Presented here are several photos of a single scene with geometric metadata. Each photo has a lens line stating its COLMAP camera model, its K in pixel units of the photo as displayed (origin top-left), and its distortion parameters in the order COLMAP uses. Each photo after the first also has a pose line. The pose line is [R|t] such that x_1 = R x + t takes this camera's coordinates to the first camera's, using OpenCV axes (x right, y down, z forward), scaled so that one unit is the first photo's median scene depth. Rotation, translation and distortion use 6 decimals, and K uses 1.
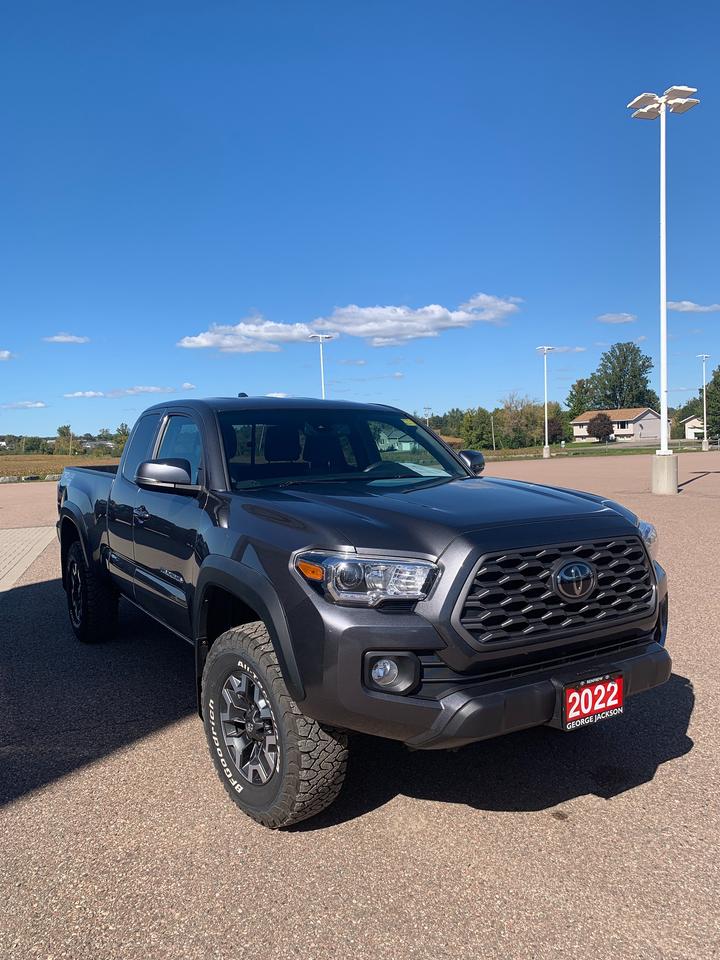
lens RADIAL K [[750.3, 0, 363.4], [0, 750.3, 459.9], [0, 0, 1]] dist [-0.001025, -0.002065]
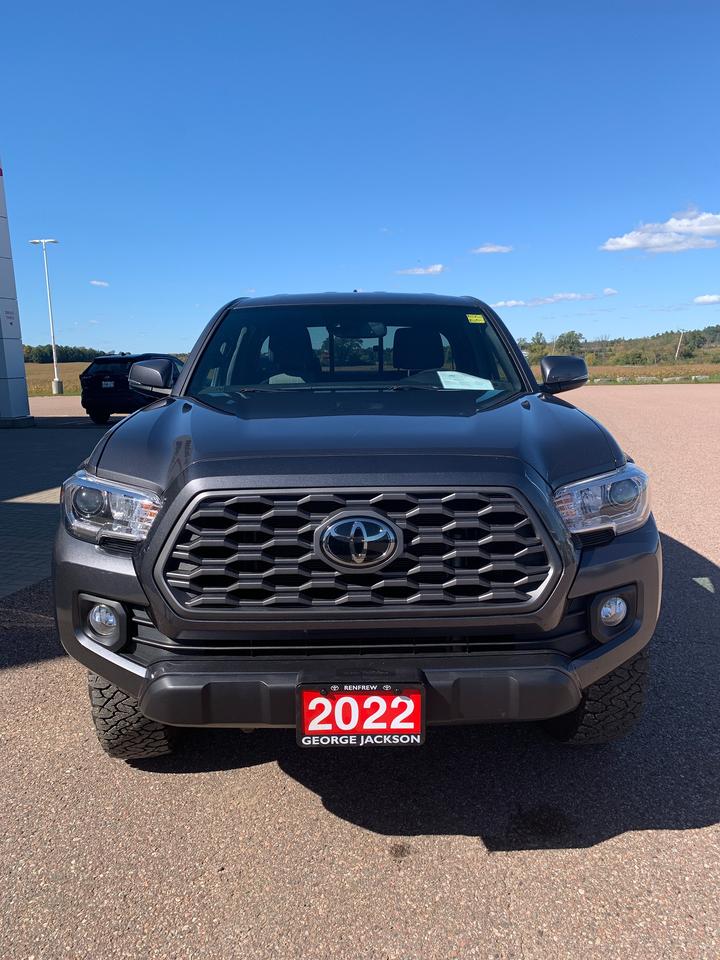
lens RADIAL K [[750.3, 0, 363.4], [0, 750.3, 459.9], [0, 0, 1]] dist [-0.001025, -0.002065]
pose [[0.850424, 0.076552, -0.520498, 0.625207], [-0.013426, 0.992193, 0.123990, -0.000222], [0.525926, -0.098456, 0.844813, 0.418940]]
